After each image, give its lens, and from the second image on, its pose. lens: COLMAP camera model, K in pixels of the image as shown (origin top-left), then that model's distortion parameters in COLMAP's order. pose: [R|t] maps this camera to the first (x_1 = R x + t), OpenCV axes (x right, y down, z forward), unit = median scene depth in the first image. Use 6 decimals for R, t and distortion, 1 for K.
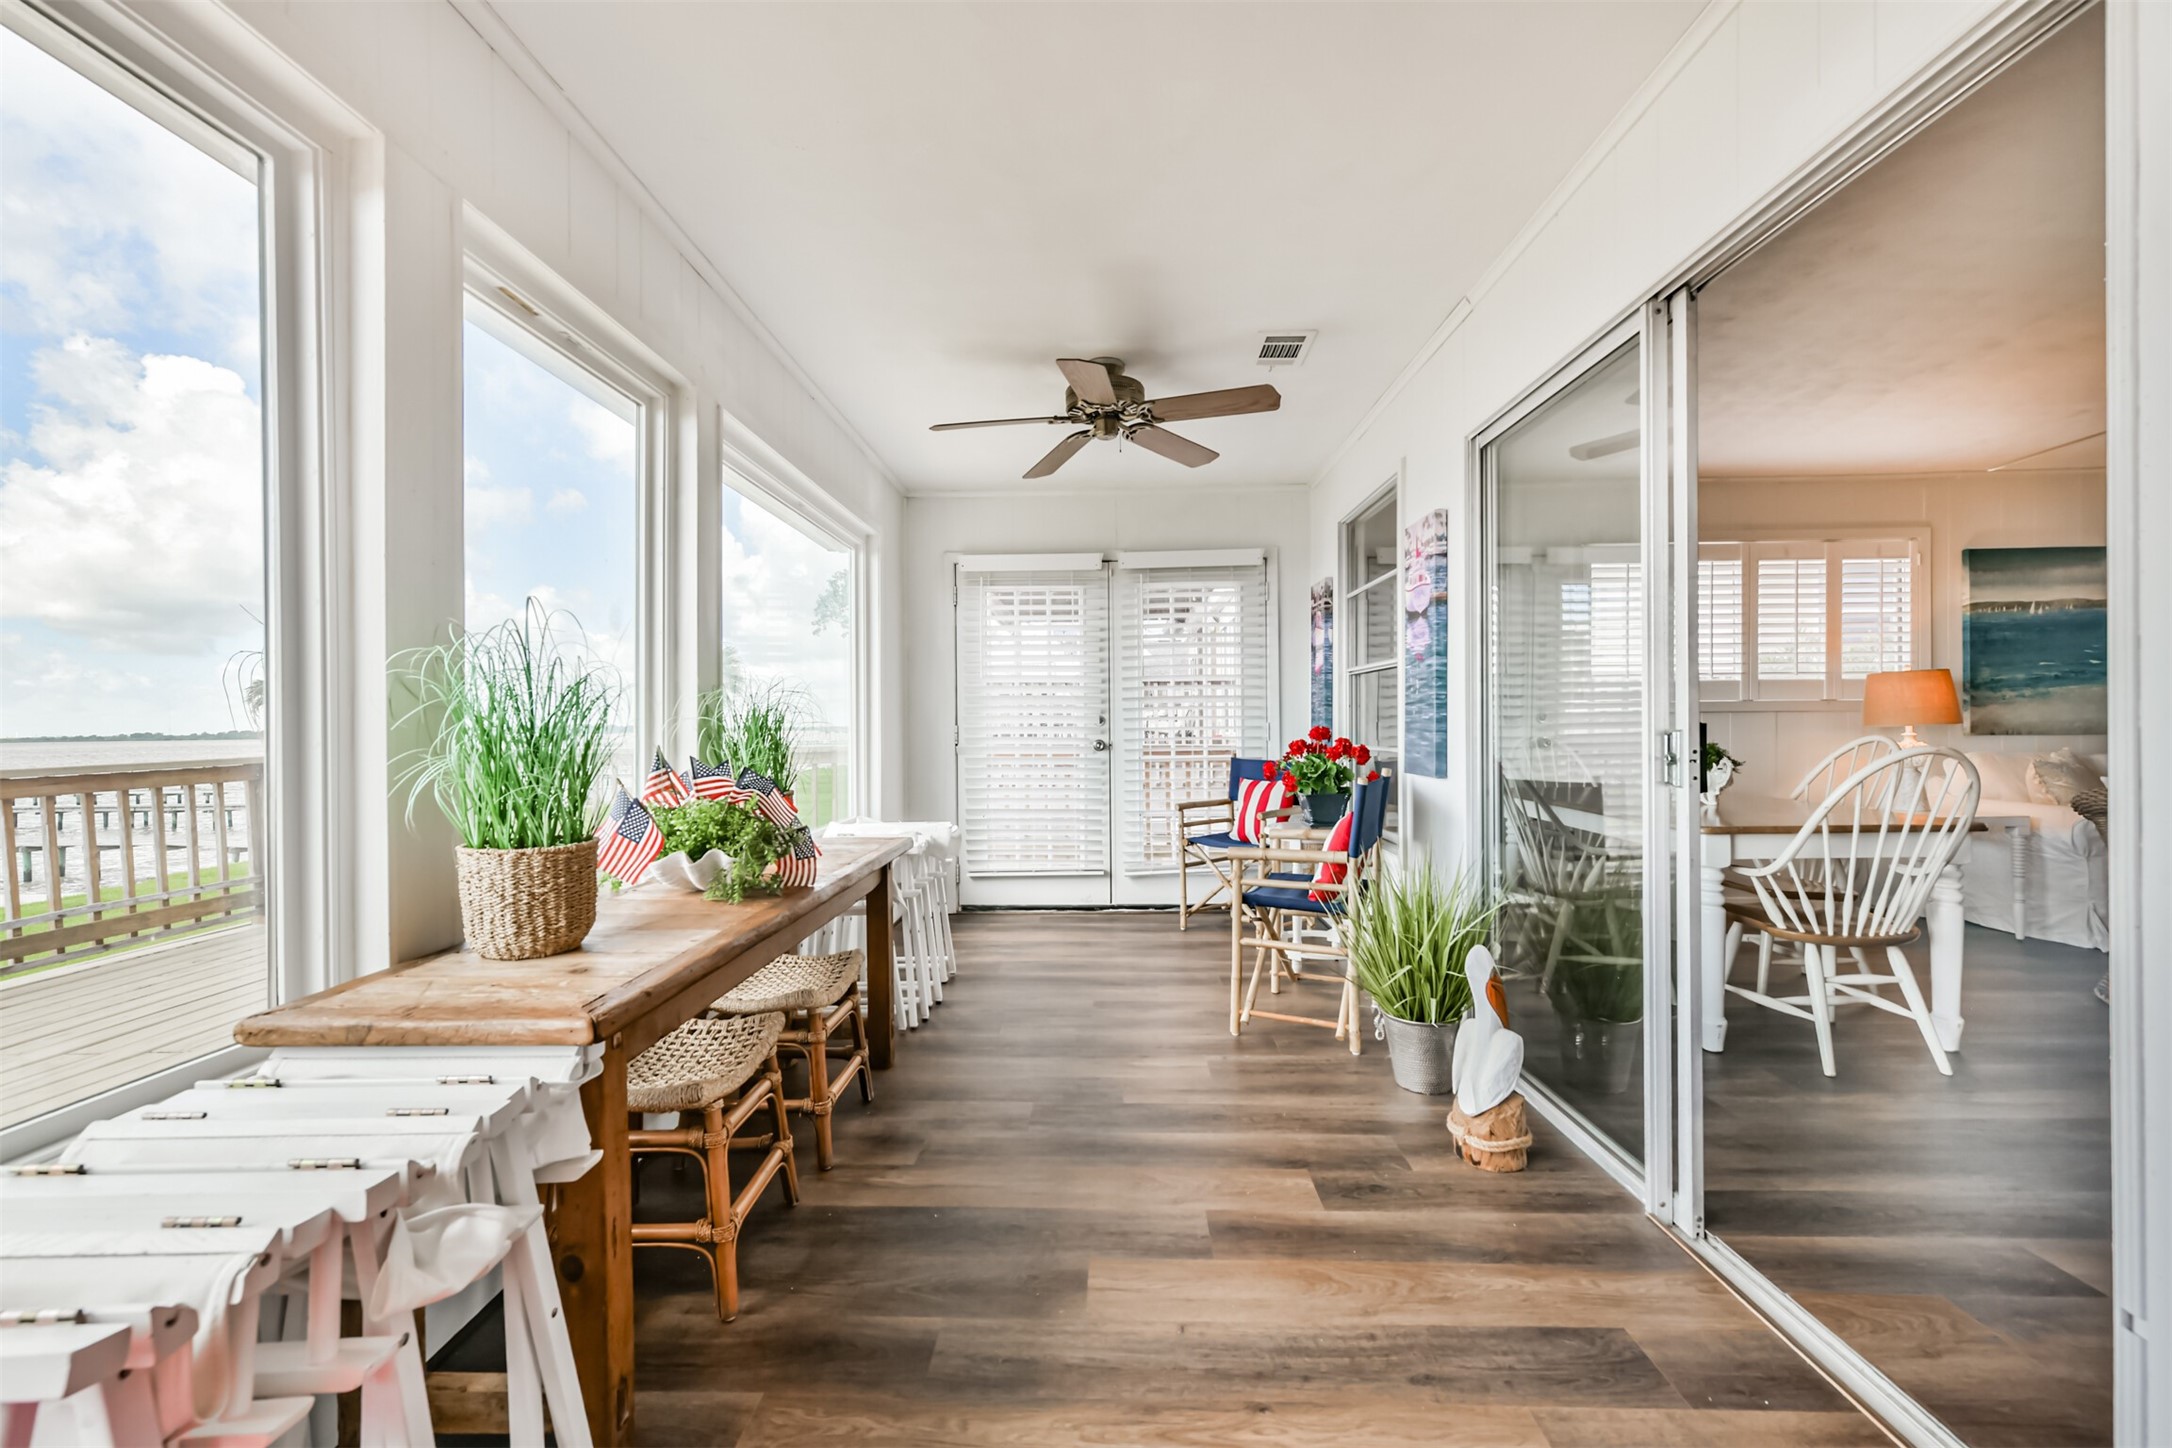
lens RADIAL K [[854.5, 0, 1084.6], [0, 854.5, 706.6], [0, 0, 1]] dist [-0.000376, -0.000117]
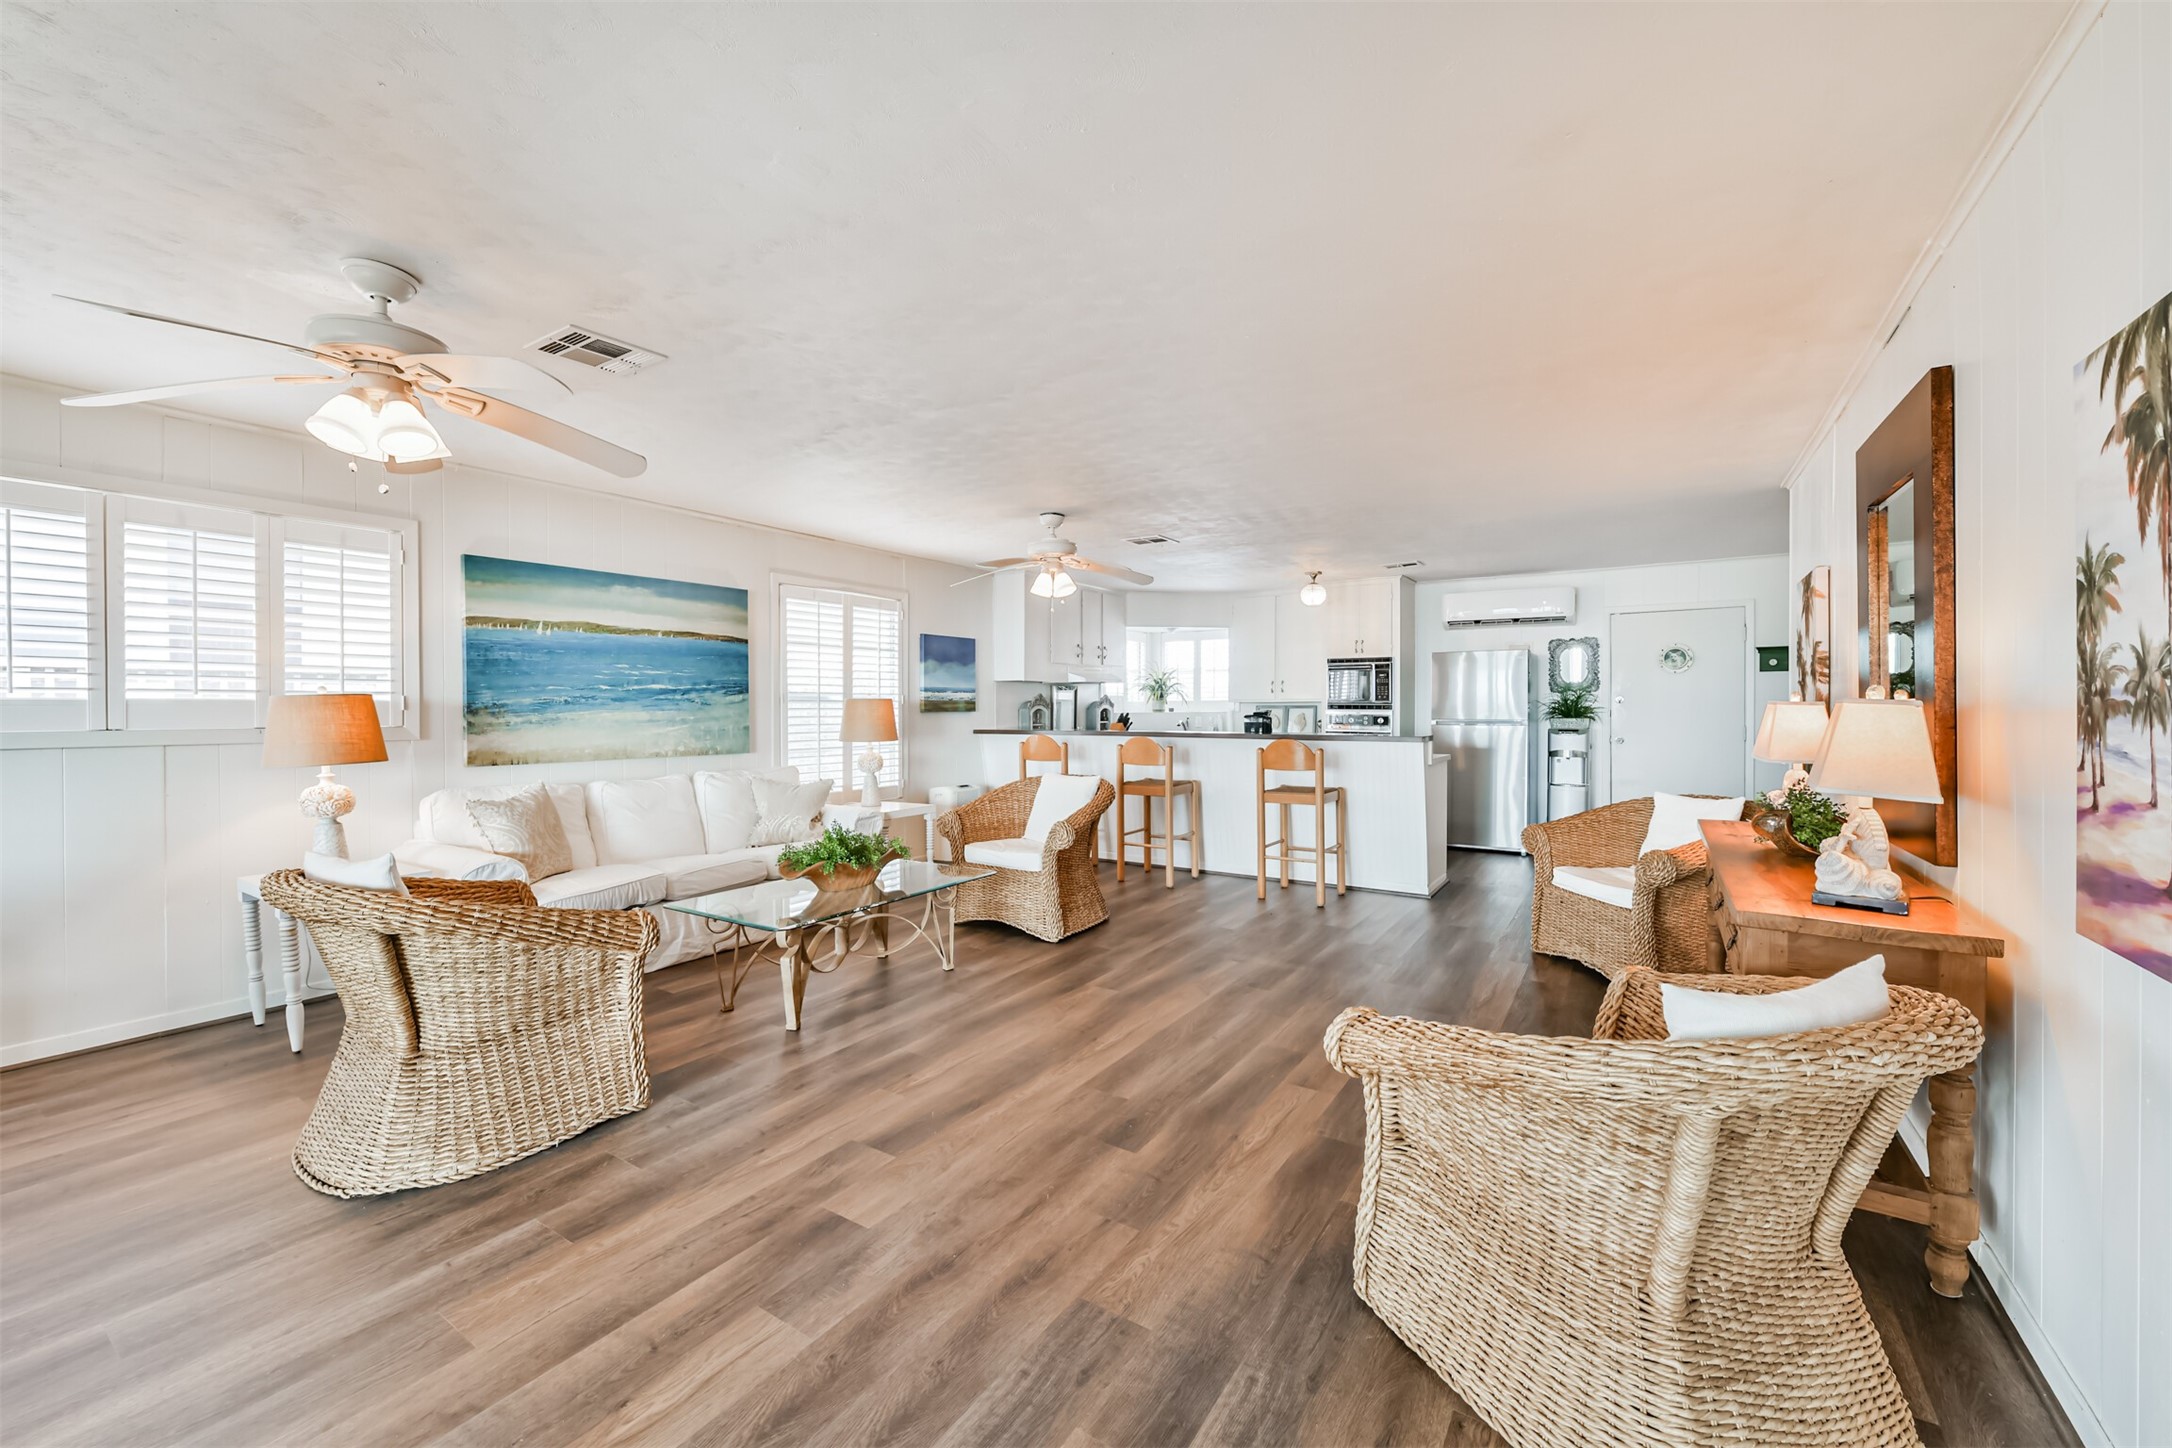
lens RADIAL K [[854.5, 0, 1090.6], [0, 854.5, 716.4], [0, 0, 1]] dist [-0.000376, -0.000117]
pose [[0.517386, 0.001181, 0.855751, 0.618102], [0.003986, 0.999985, -0.003790, -0.012589], [-0.855743, 0.005372, 0.517374, -0.000693]]
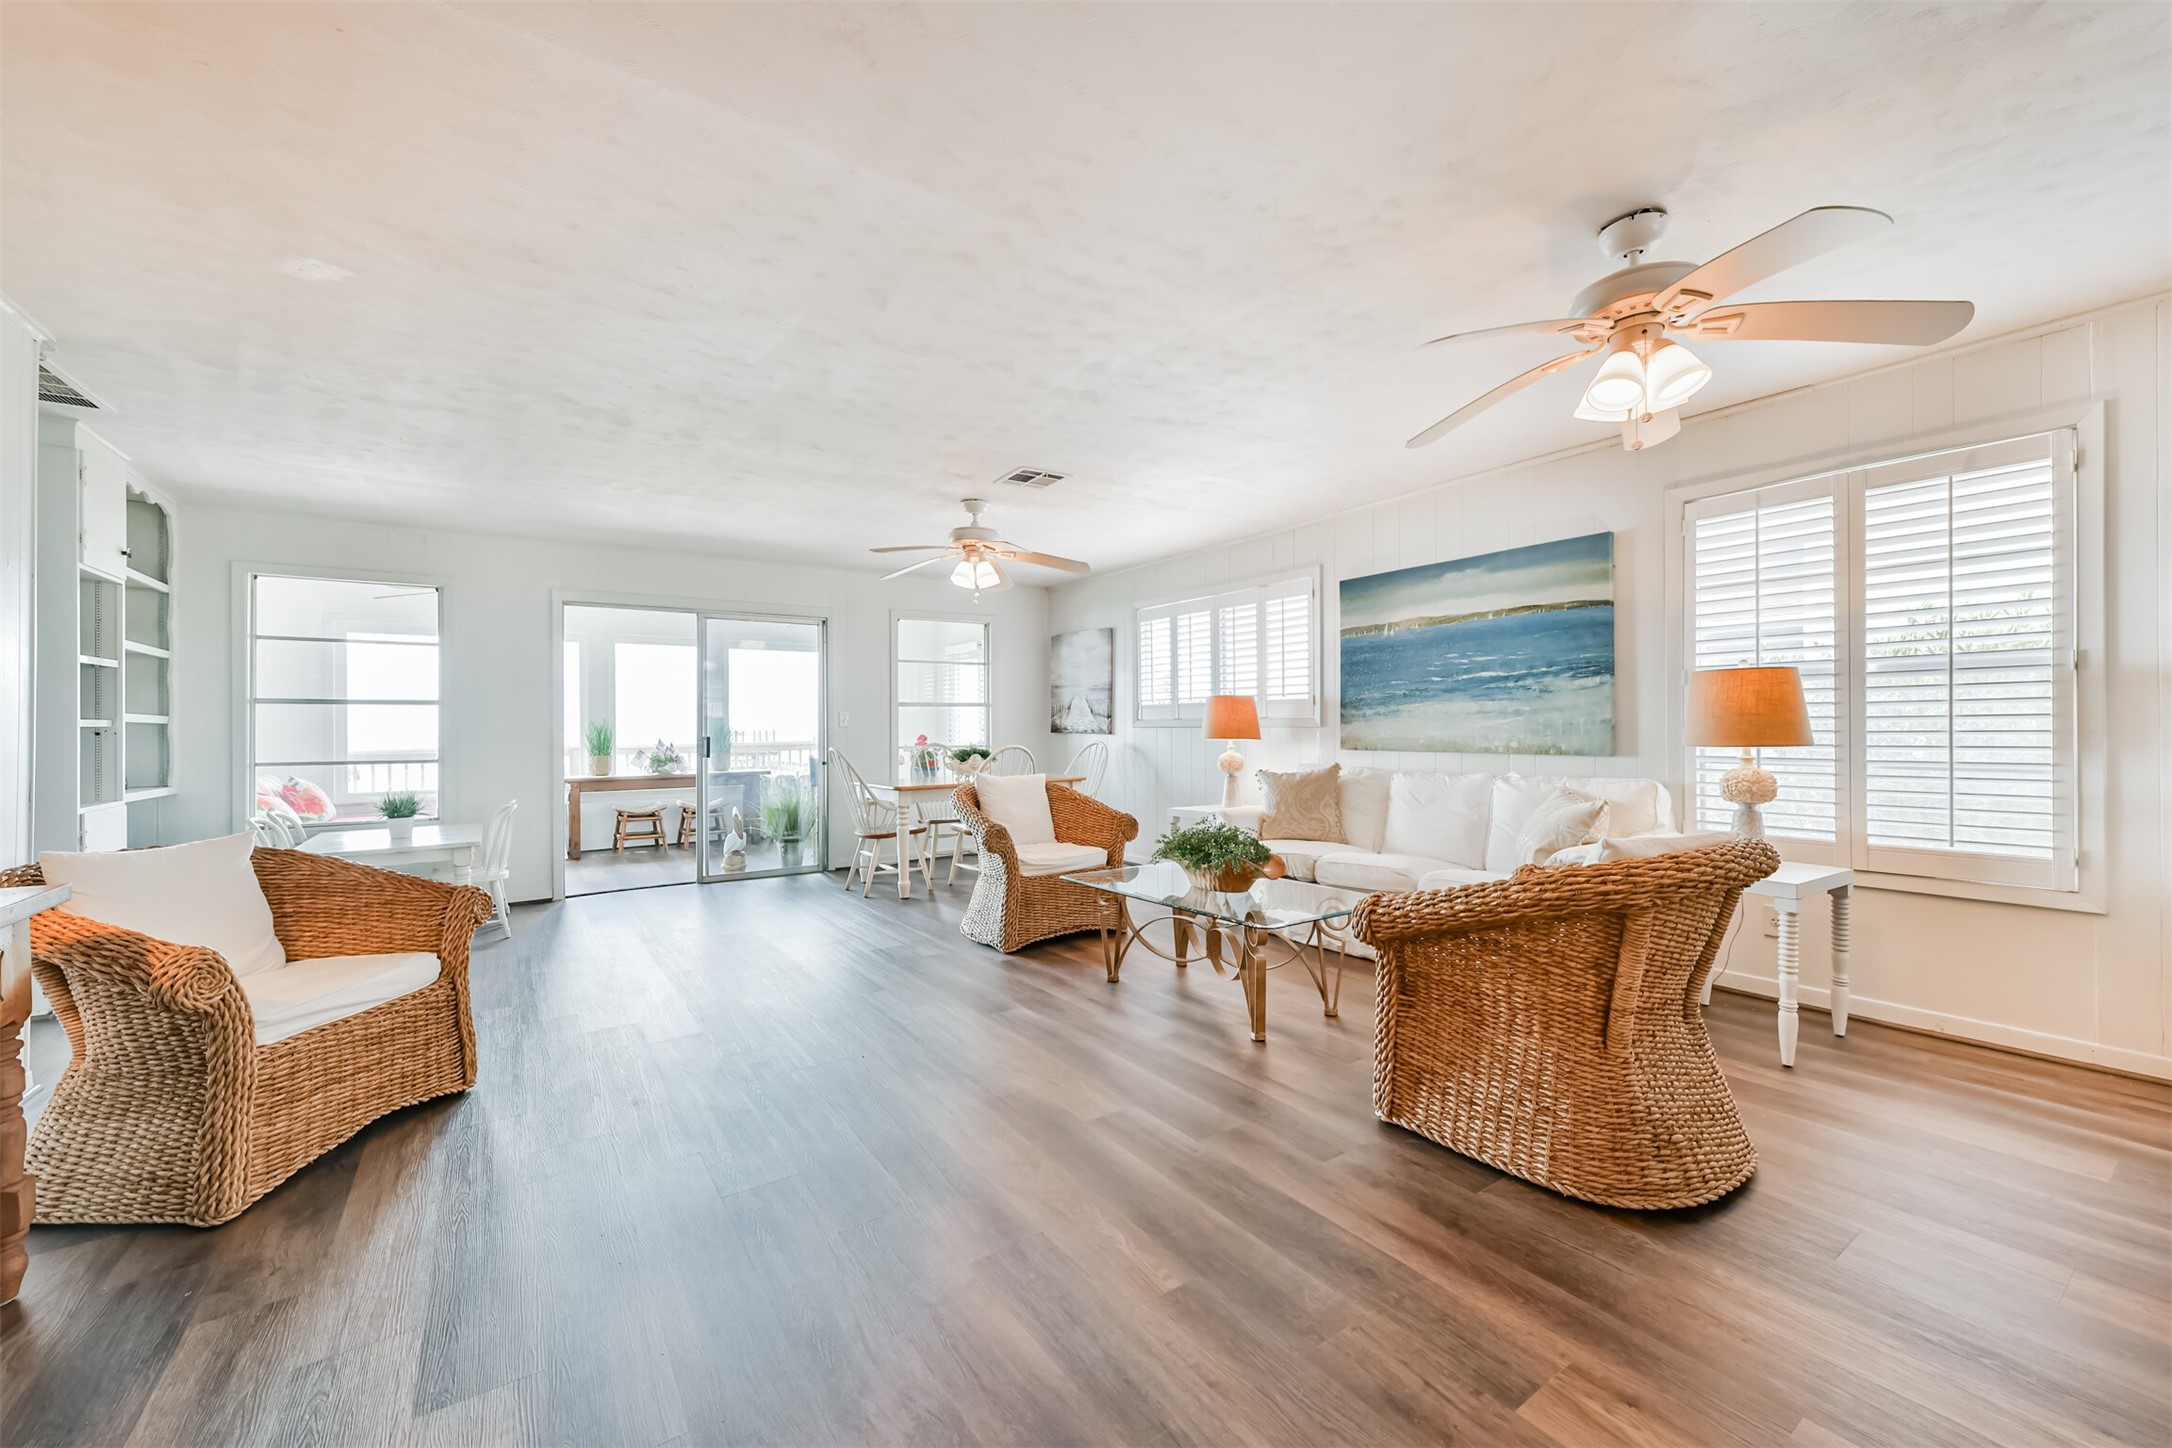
lens RADIAL K [[854.5, 0, 1092.6], [0, 854.5, 722.7], [0, 0, 1]] dist [-0.000376, -0.000117]
pose [[0.598625, 0.003955, -0.801020, 1.726542], [-0.006144, 0.999981, 0.000345, 0.000505], [0.801006, 0.004715, 0.598638, 0.084503]]
